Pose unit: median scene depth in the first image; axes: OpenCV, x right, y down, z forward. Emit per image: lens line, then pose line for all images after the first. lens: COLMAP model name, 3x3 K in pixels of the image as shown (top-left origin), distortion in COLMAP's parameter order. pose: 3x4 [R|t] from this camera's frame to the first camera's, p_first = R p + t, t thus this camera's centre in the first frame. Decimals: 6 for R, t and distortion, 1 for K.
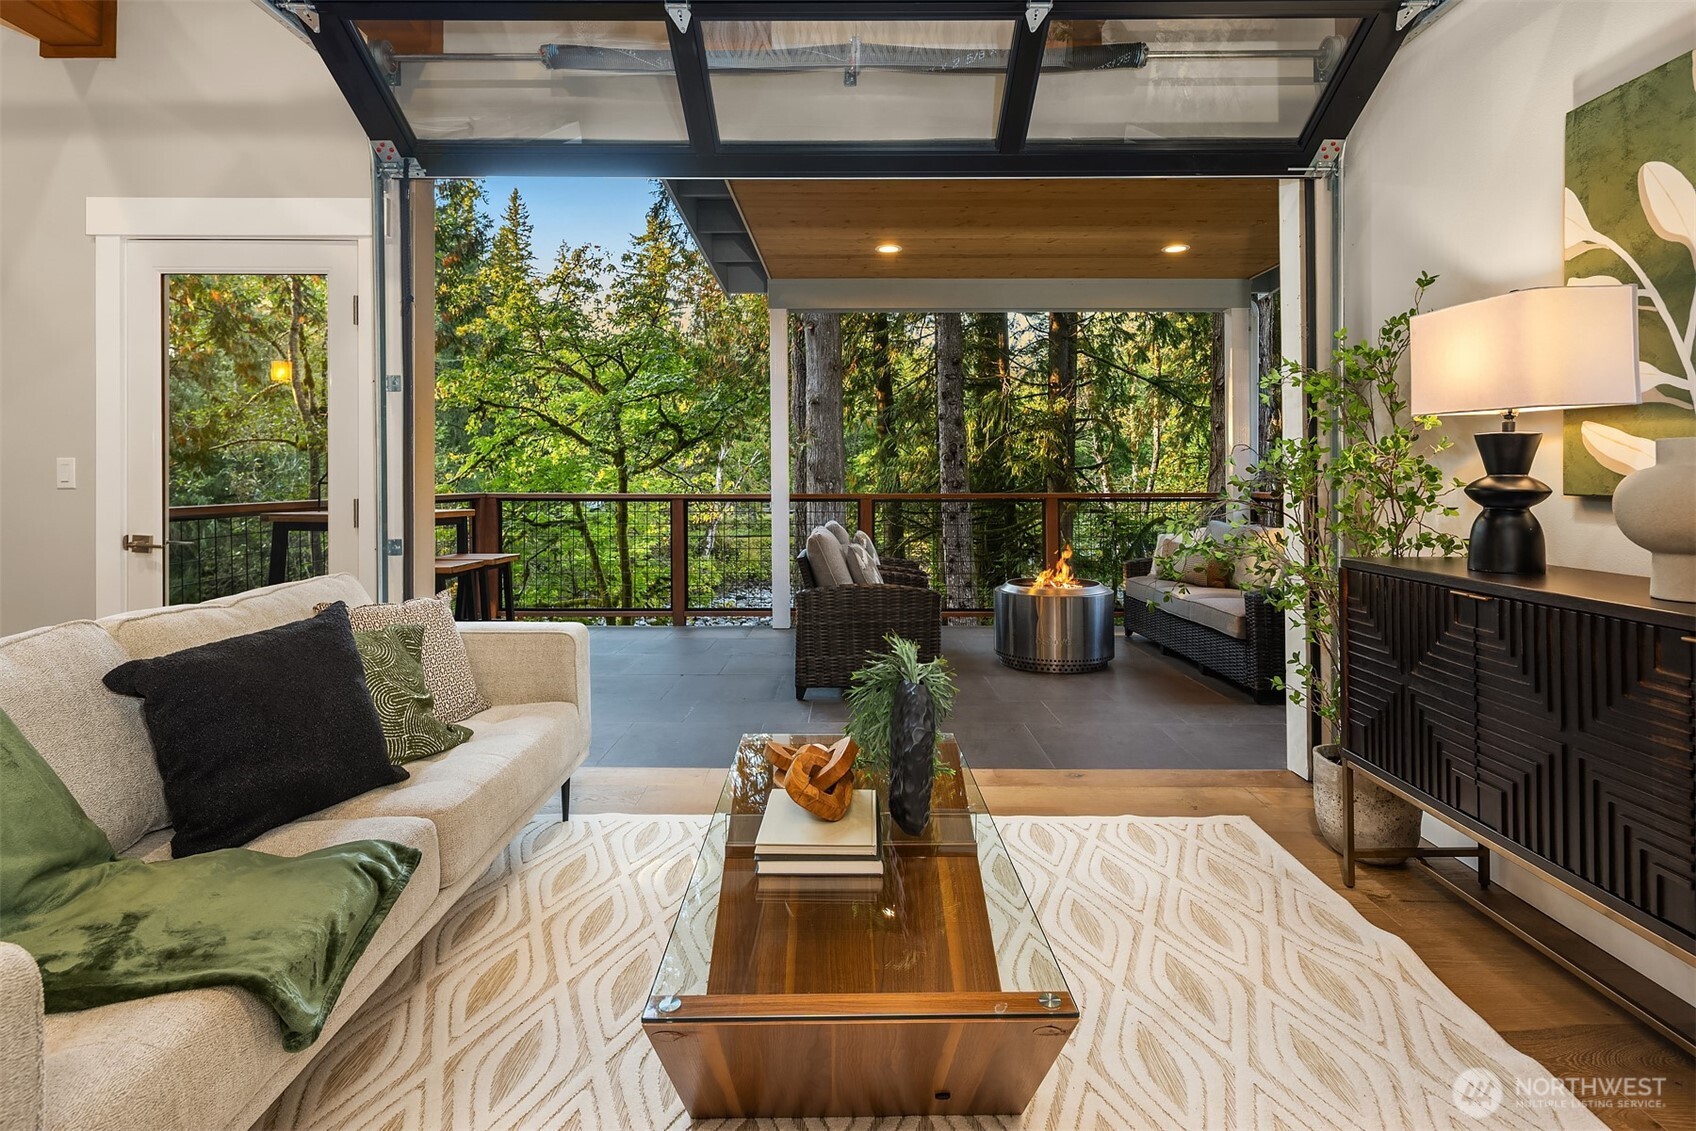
lens RADIAL K [[820.8, 0, 833.1], [0, 820.8, 487.8], [0, 0, 1]] dist [0.000755, -0.000315]
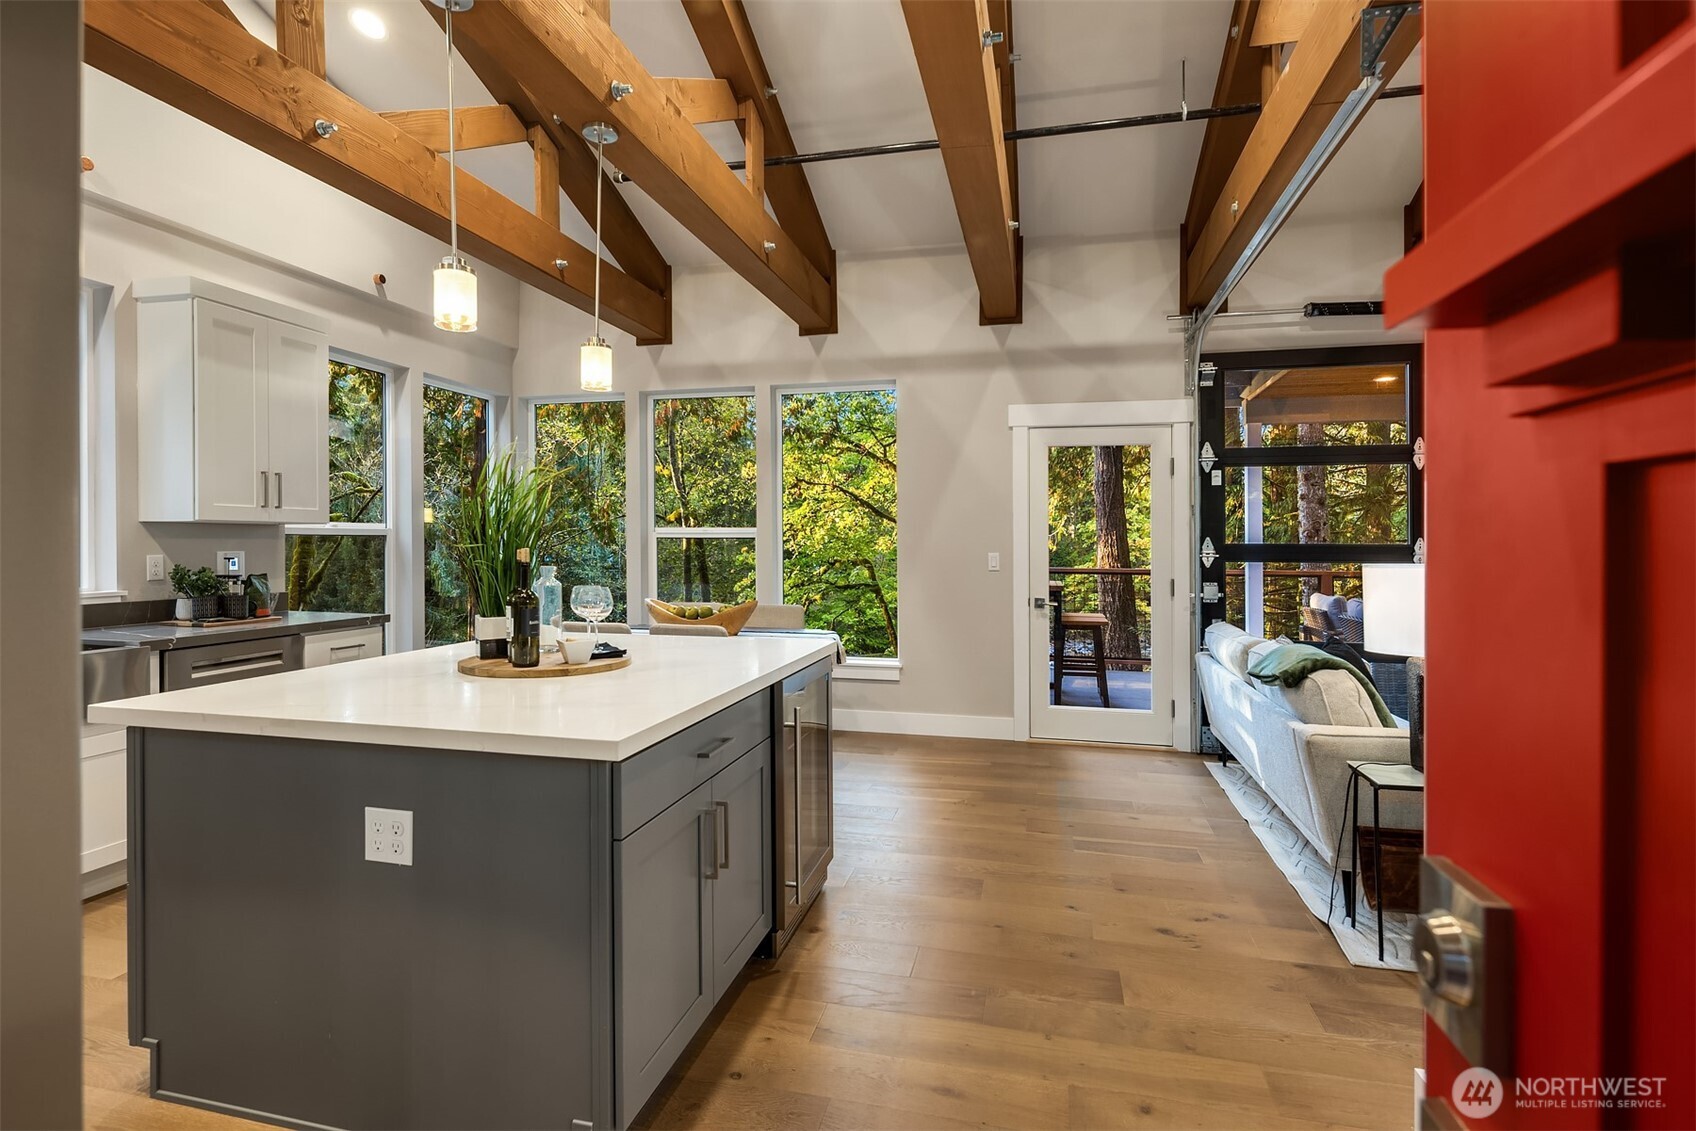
lens RADIAL K [[815.6, 0, 850.6], [0, 815.6, 540.3], [0, 0, 1]] dist [0.000880, -0.001047]
pose [[0.975671, 0.002949, -0.219219, -0.847734], [-0.005954, 0.999897, -0.013052, -0.042068], [0.219157, 0.014039, 0.975588, -0.749727]]
